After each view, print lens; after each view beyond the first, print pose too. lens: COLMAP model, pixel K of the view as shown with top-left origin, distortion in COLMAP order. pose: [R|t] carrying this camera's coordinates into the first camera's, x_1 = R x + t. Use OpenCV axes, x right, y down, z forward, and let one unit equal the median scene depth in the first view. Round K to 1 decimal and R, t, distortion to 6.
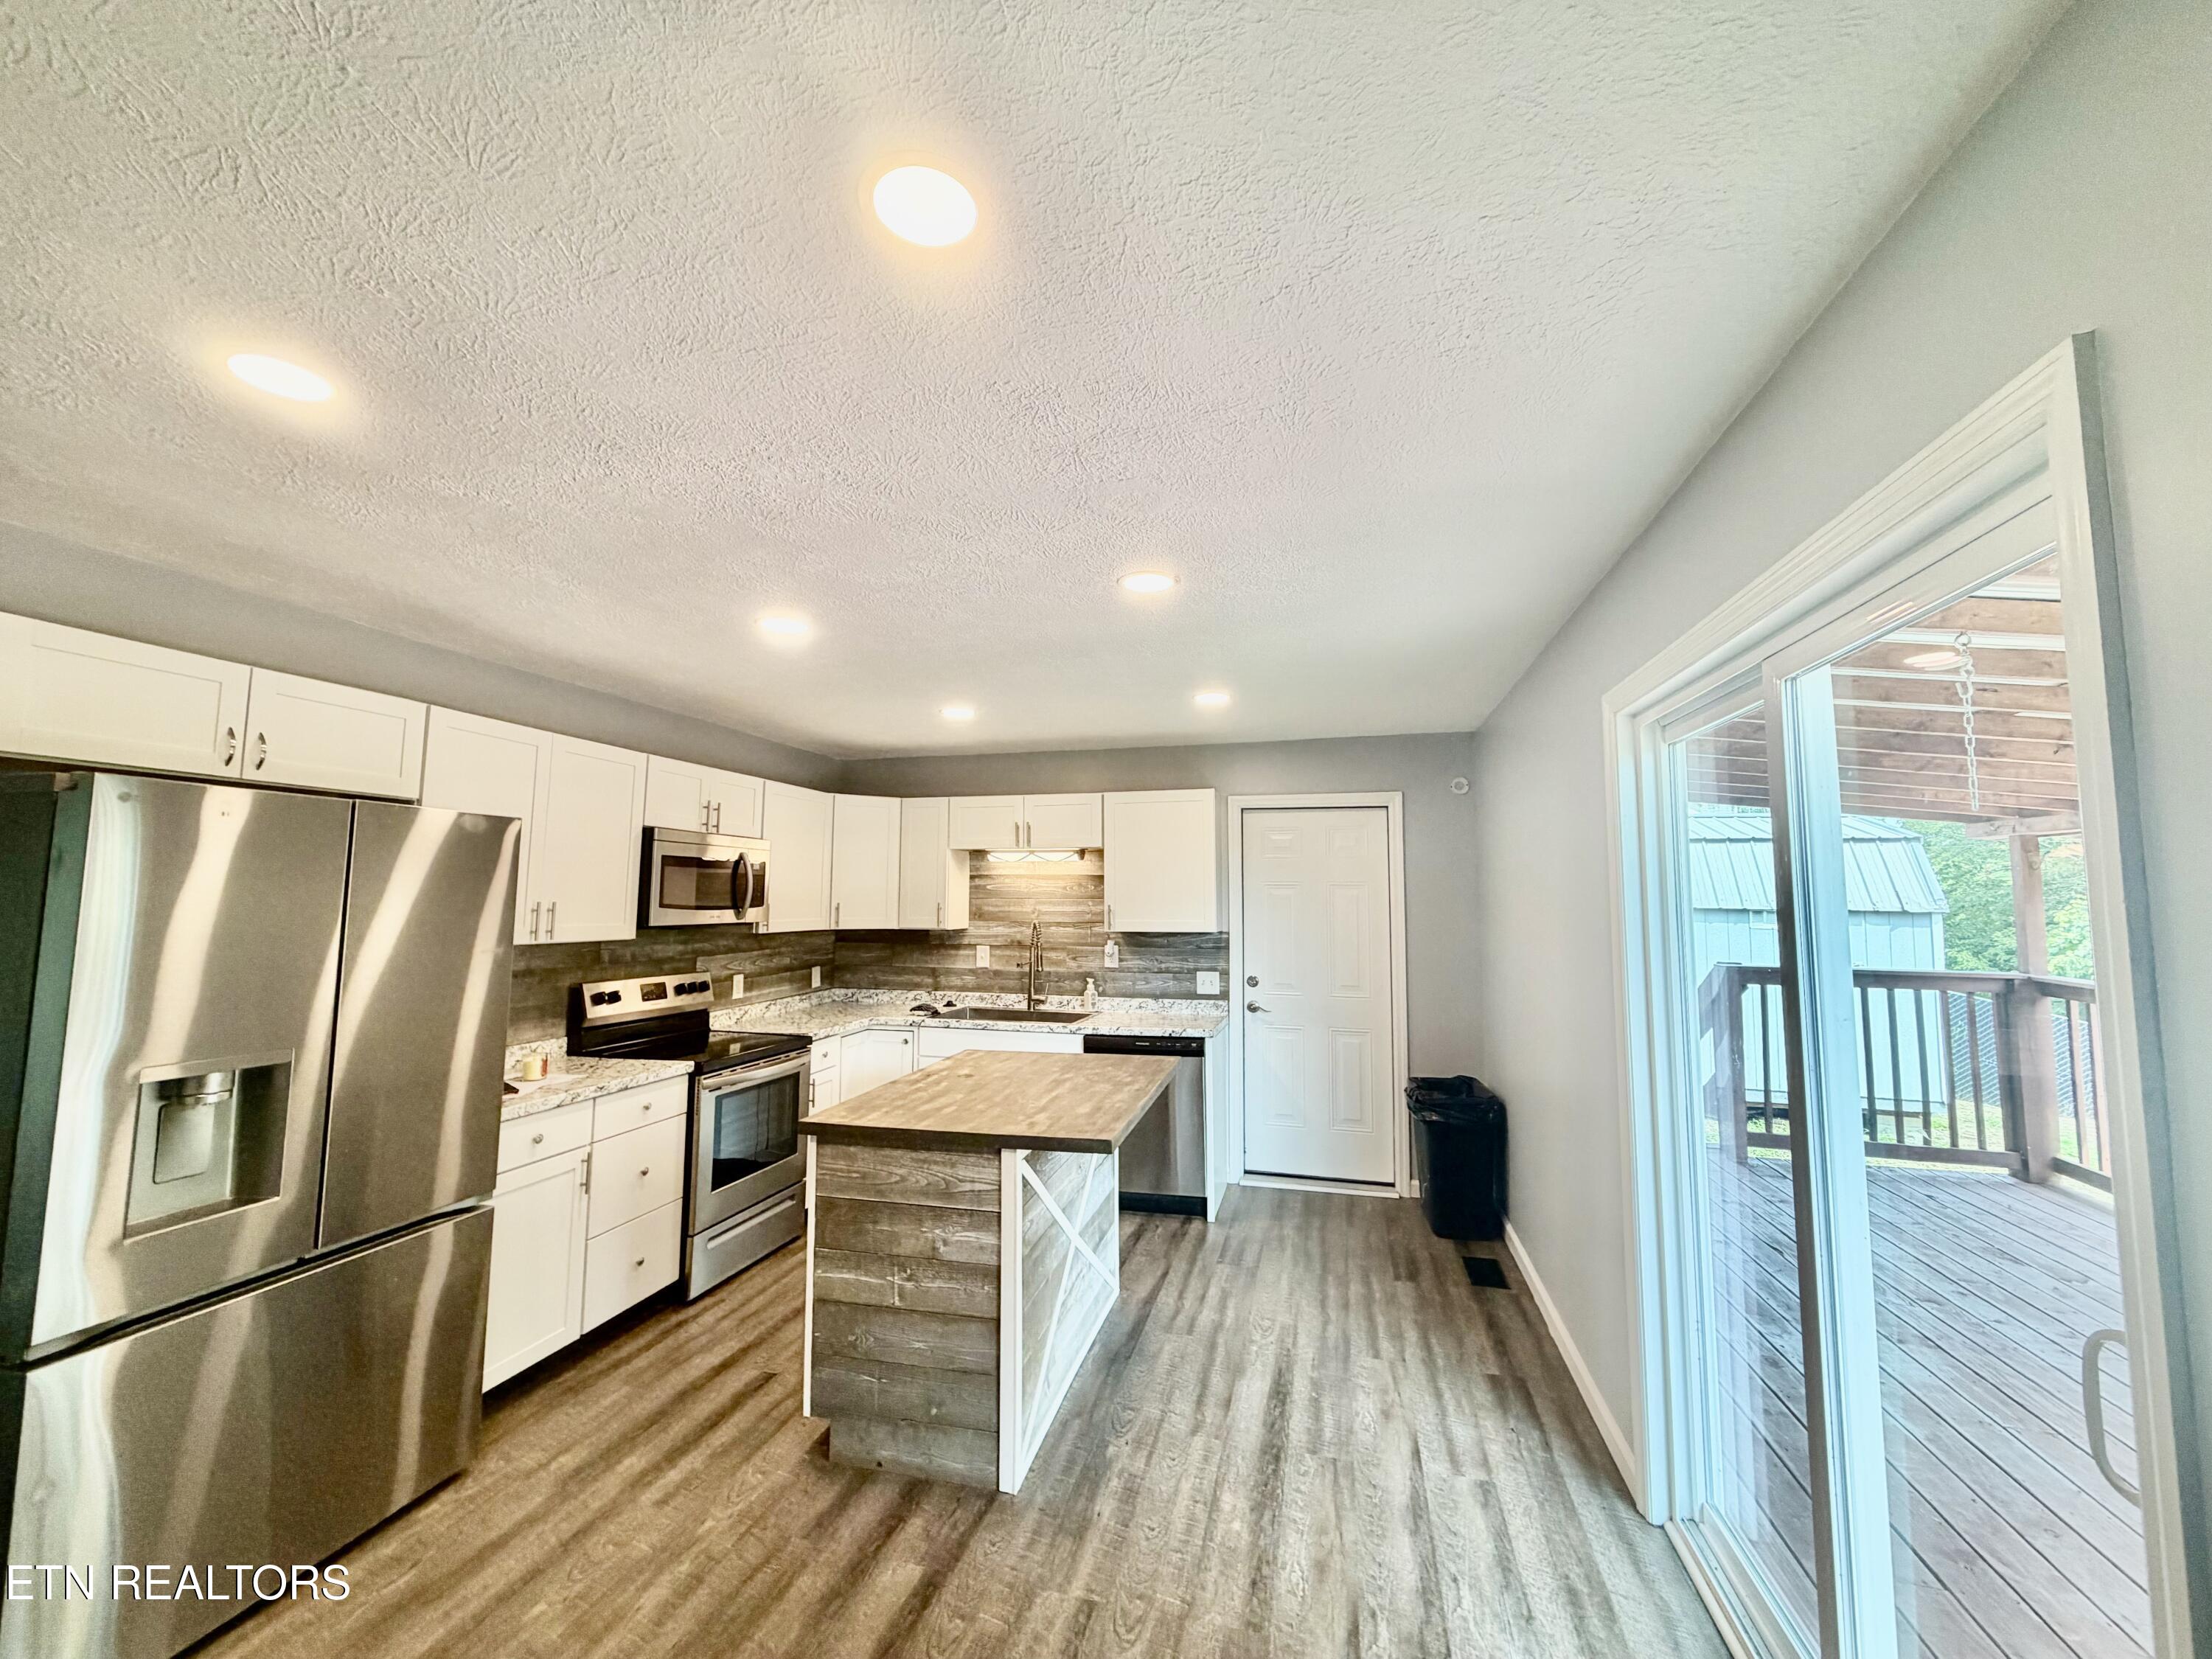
lens RADIAL K [[877.3, 0, 1099.4], [0, 877.3, 825.8], [0, 0, 1]] dist [-0.000509, 0.000205]
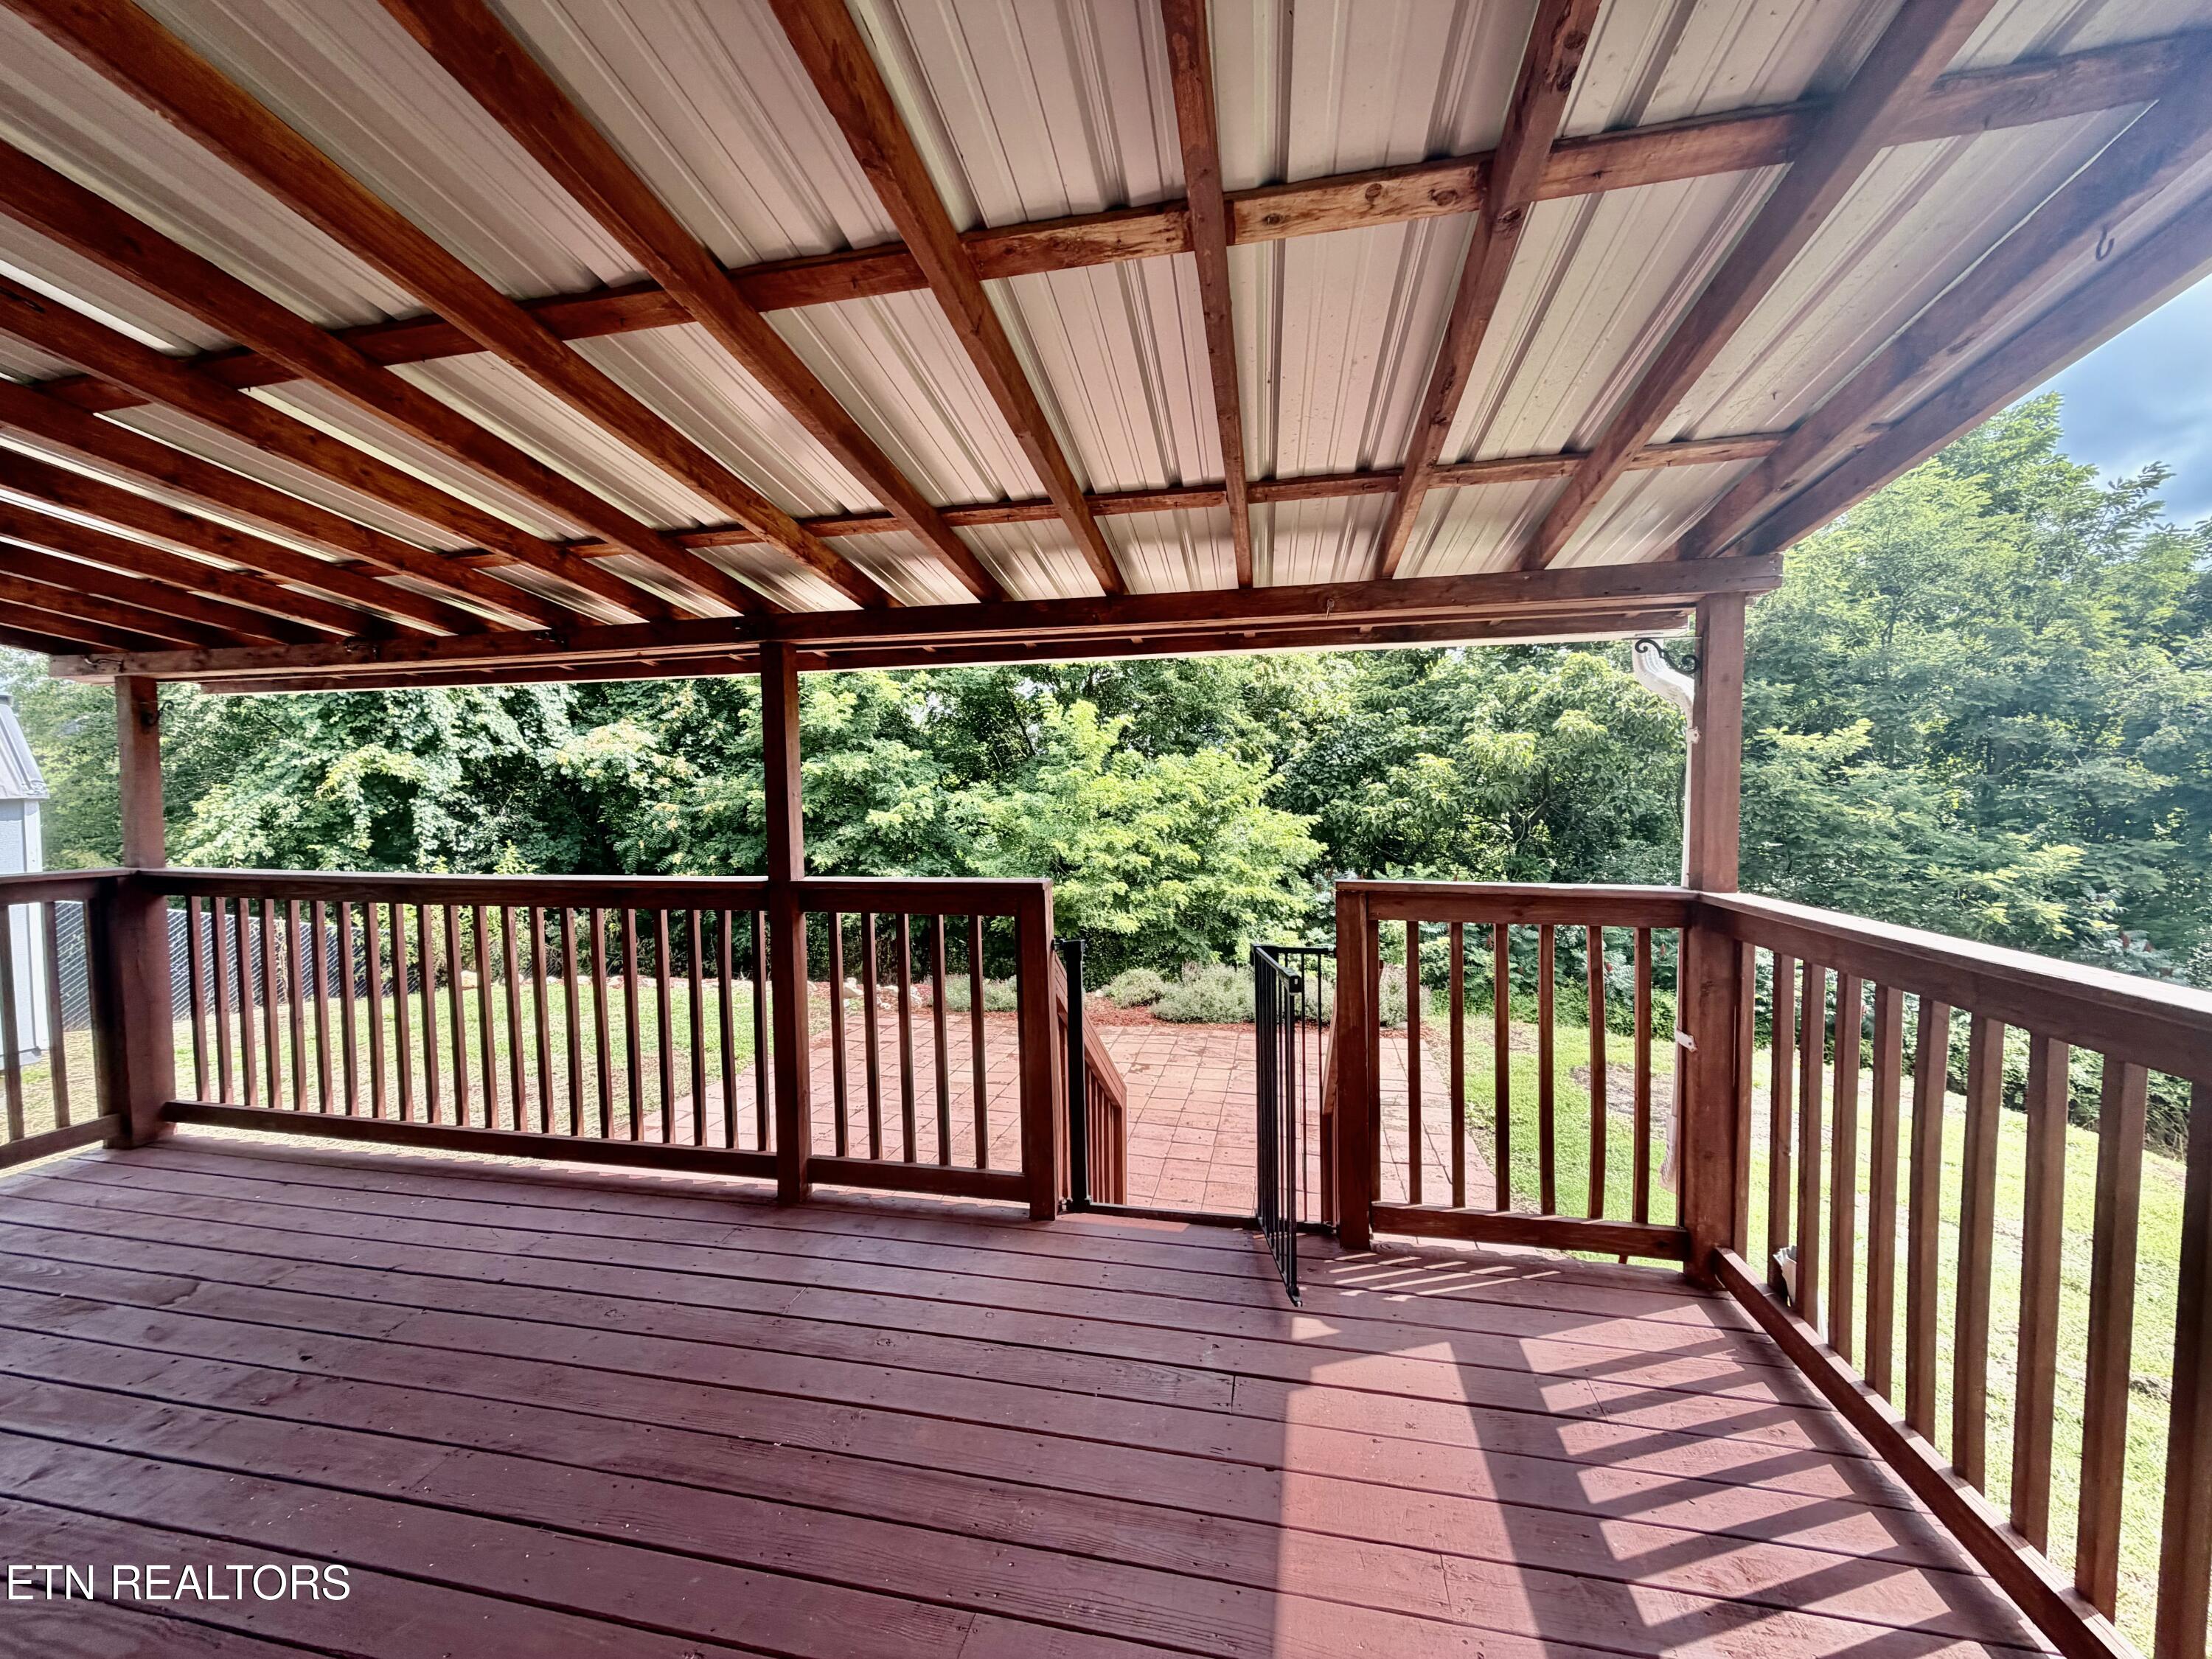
lens RADIAL K [[876.9, 0, 1099.8], [0, 876.9, 825.5], [0, 0, 1]] dist [-0.000484, 0.000184]
pose [[-0.053941, -0.044907, 0.997534, 0.488339], [-0.068721, 0.996787, 0.041158, 0.081131], [-0.996177, -0.066332, -0.056854, 0.415500]]
